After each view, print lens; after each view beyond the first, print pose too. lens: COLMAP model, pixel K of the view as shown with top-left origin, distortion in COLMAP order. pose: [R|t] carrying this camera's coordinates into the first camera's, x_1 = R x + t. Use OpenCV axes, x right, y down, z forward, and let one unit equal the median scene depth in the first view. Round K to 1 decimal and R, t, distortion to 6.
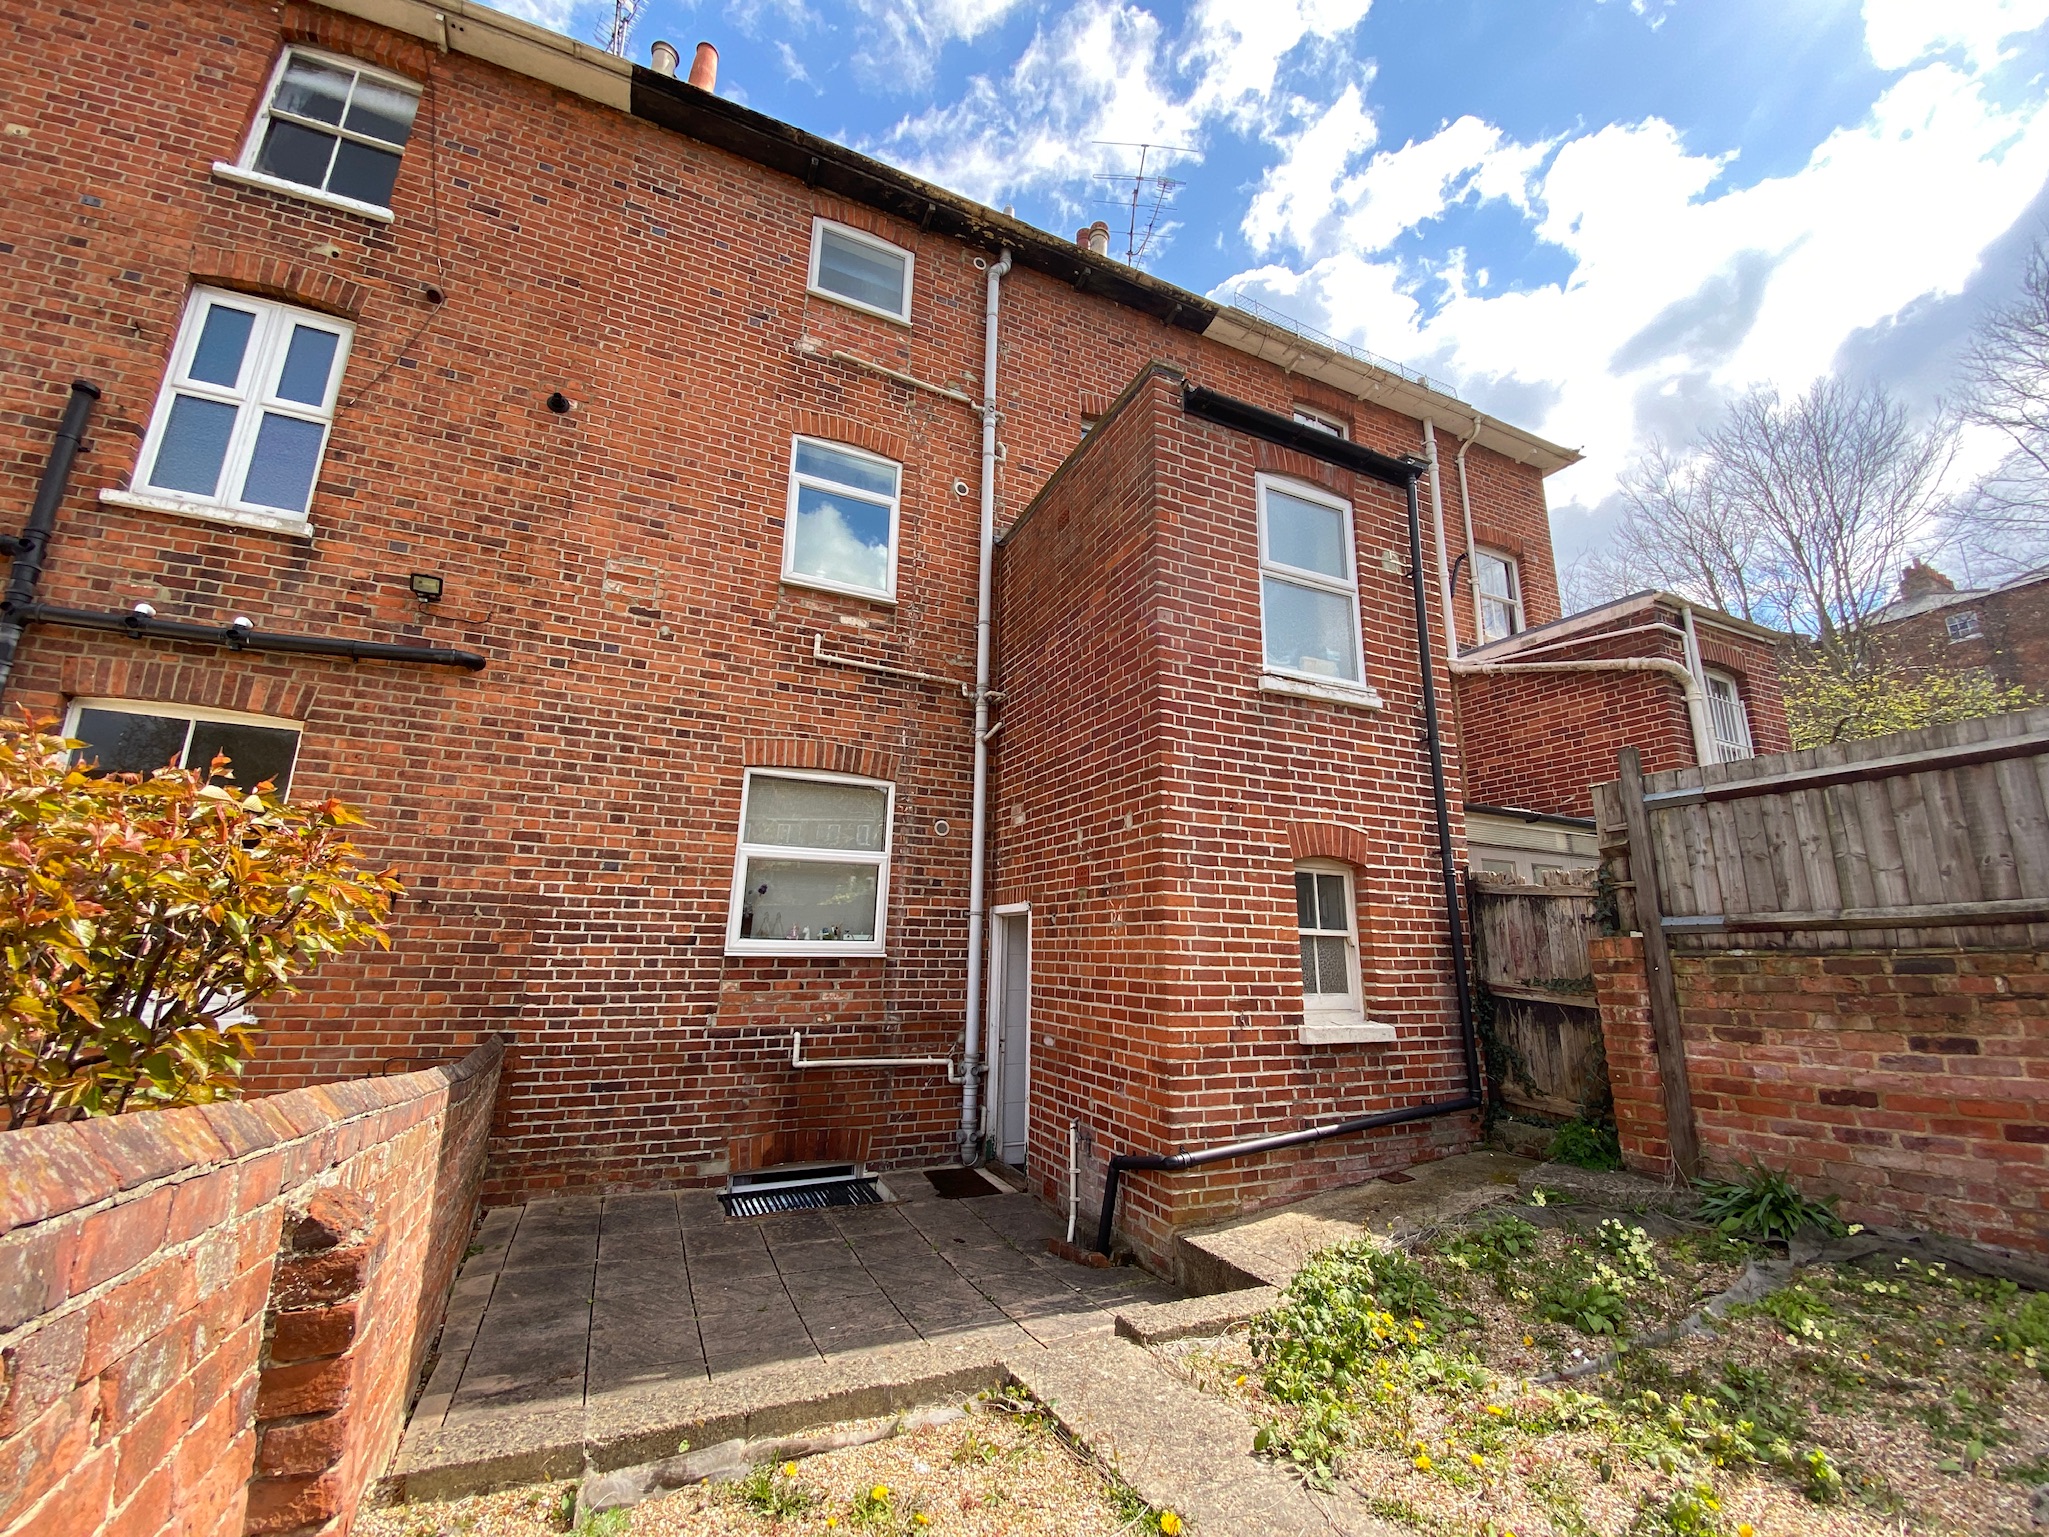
lens RADIAL K [[809.4, 0, 1024.5], [0, 809.4, 768.5], [0, 0, 1]] dist [0.000128, -0.013314]
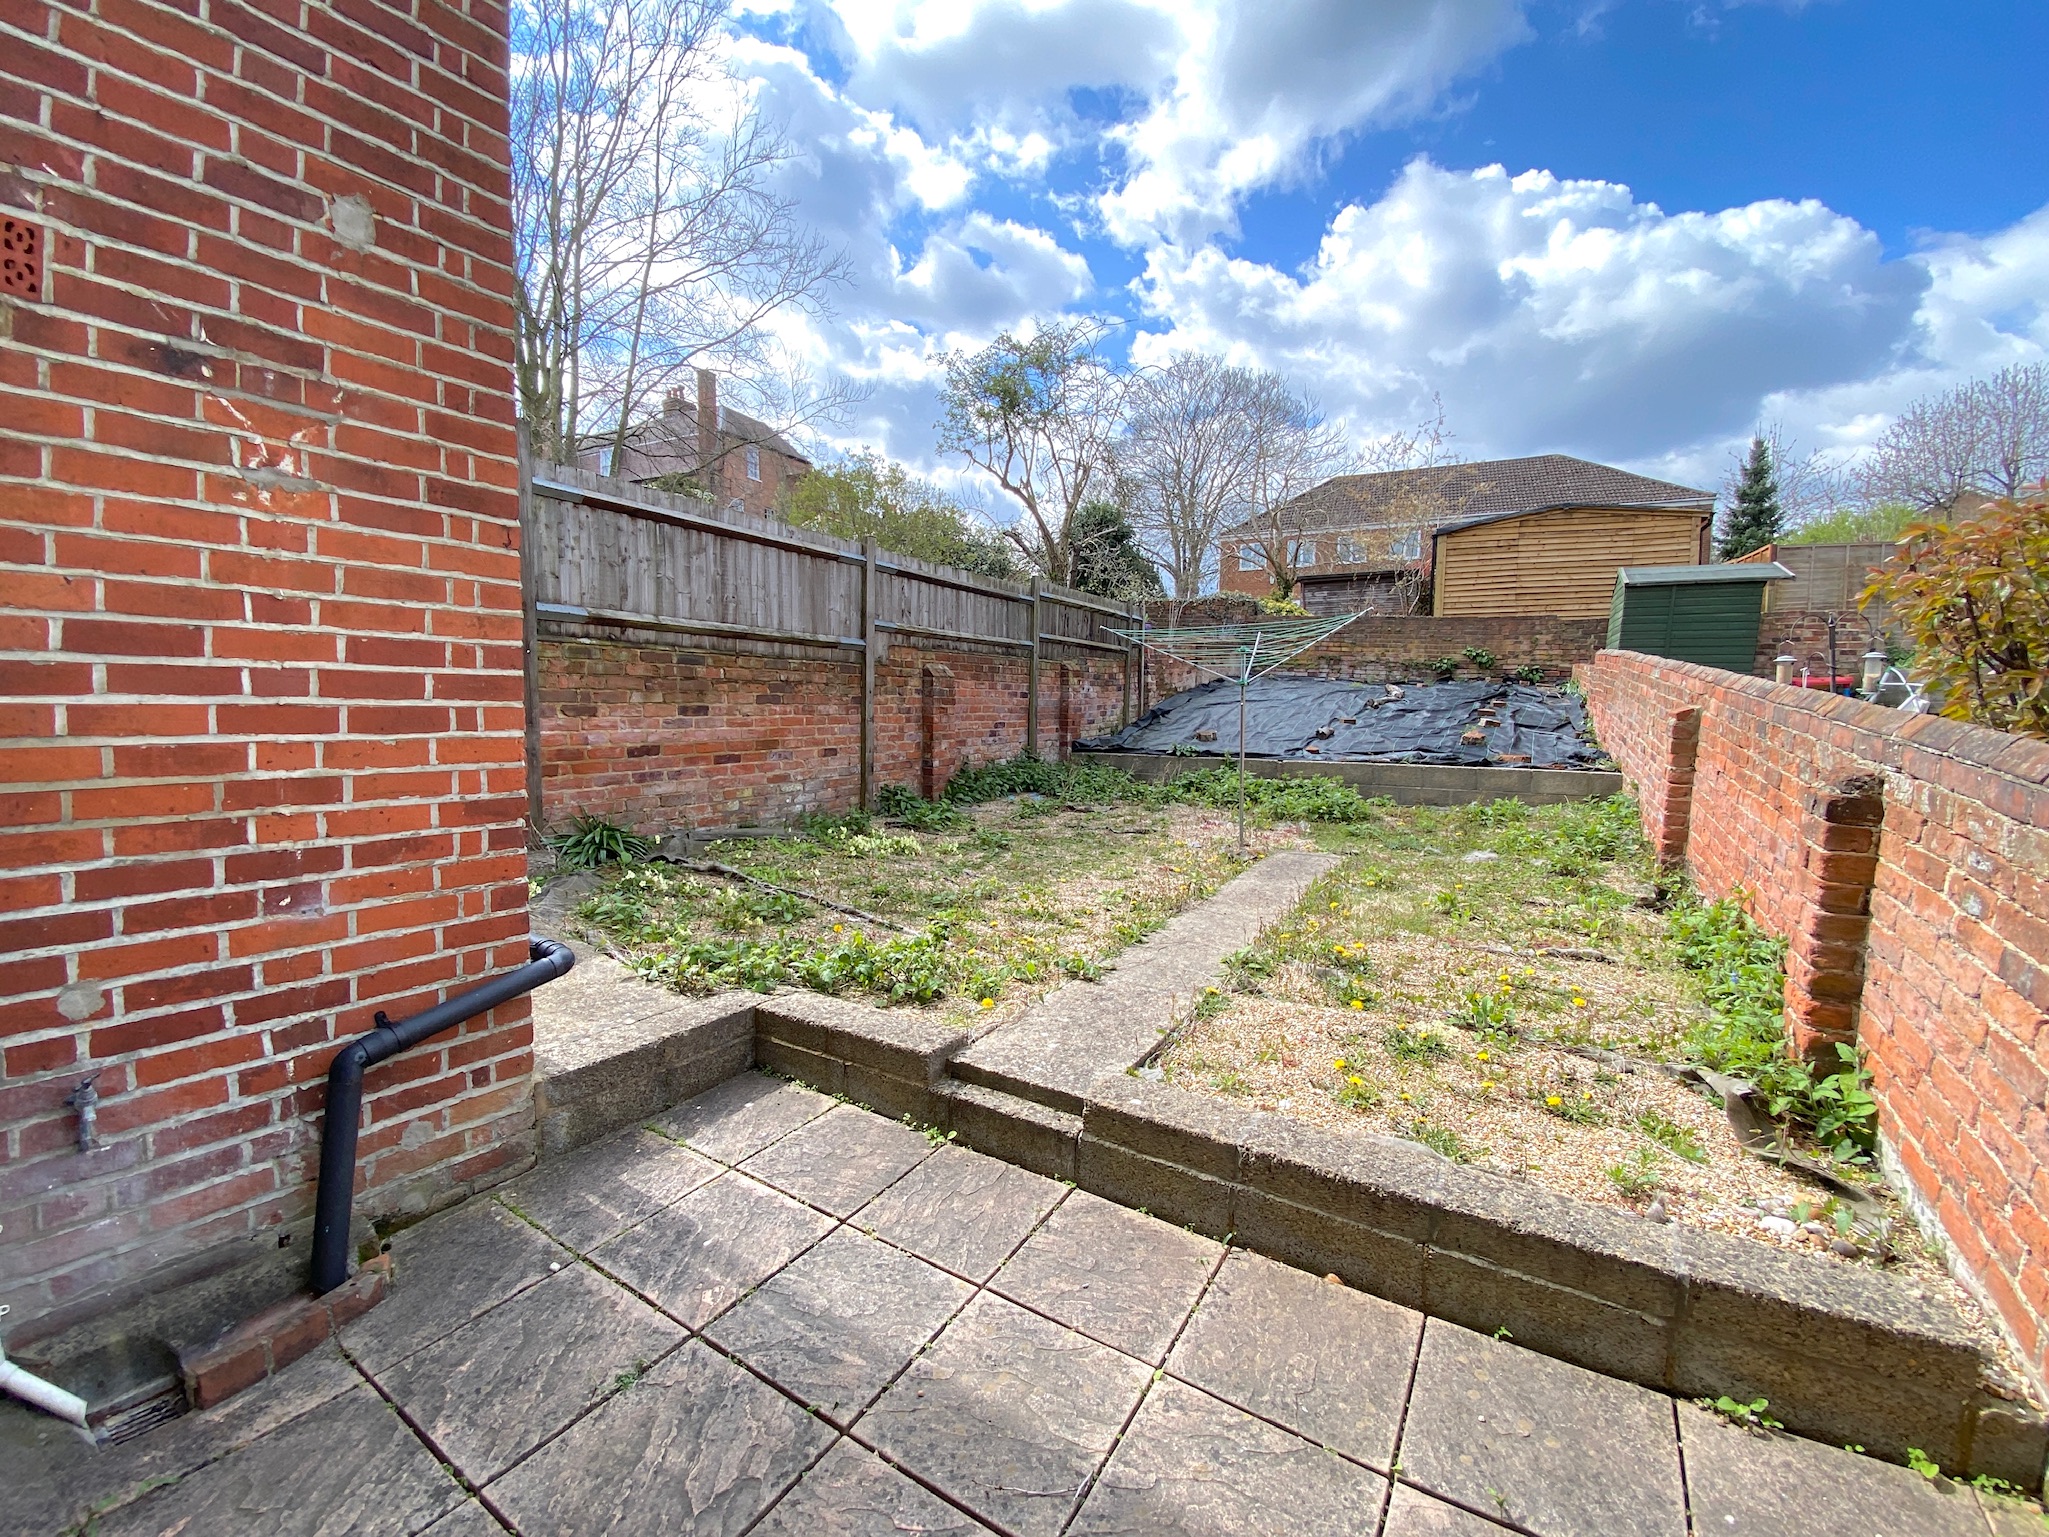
lens RADIAL K [[809.4, 0, 1024.5], [0, 809.4, 768.5], [0, 0, 1]] dist [0.000128, -0.013314]
pose [[-0.509966, -0.093276, 0.855122, -0.447899], [-0.225436, 0.973849, -0.028215, 0.304696], [-0.830129, -0.207164, -0.517658, 1.061300]]
